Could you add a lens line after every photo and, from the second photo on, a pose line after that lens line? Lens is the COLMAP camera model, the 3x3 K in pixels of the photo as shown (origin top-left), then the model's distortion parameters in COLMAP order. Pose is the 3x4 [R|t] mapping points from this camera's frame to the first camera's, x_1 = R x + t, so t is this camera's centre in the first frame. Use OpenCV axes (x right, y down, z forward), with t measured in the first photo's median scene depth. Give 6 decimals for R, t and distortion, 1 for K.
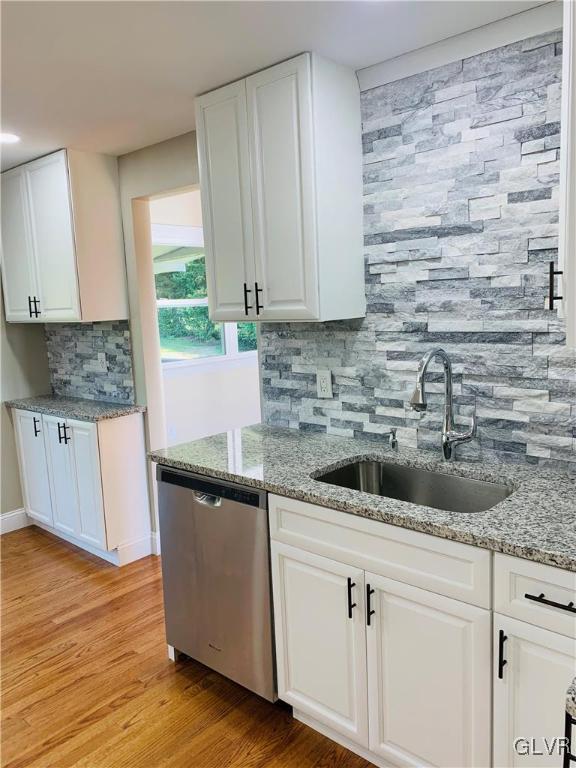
lens RADIAL K [[586.4, 0, 285.3], [0, 586.4, 377.5], [0, 0, 1]] dist [0.069810, -0.111581]
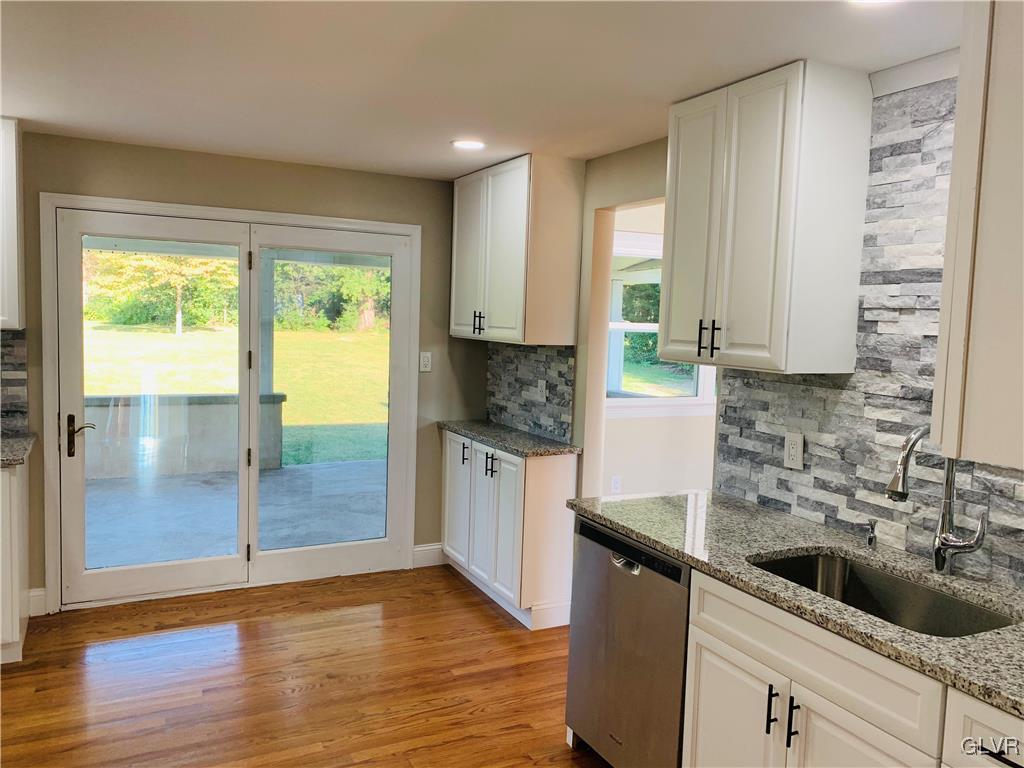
lens RADIAL K [[781.8, 0, 519.5], [0, 781.8, 379.0], [0, 0, 1]] dist [0.069810, -0.111581]
pose [[0.932473, 0.106592, -0.345157, 0.087955], [-0.123611, 0.991947, -0.027612, -0.011339], [0.339434, 0.068412, 0.938139, -0.149534]]
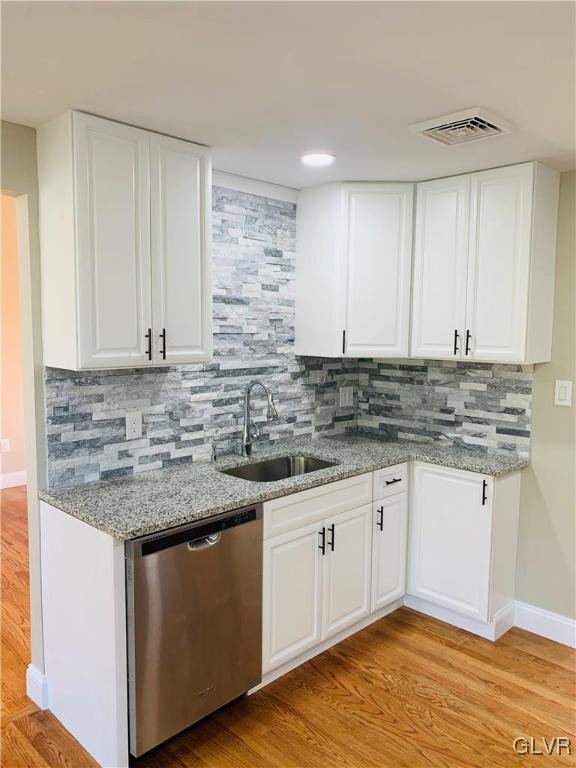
lens RADIAL K [[586.4, 0, 285.3], [0, 586.4, 377.5], [0, 0, 1]] dist [0.069810, -0.111581]
pose [[0.040341, -0.047111, 0.998075, -1.088761], [0.118034, 0.992118, 0.042059, -0.096509], [-0.992190, 0.116110, 0.045584, 0.761079]]
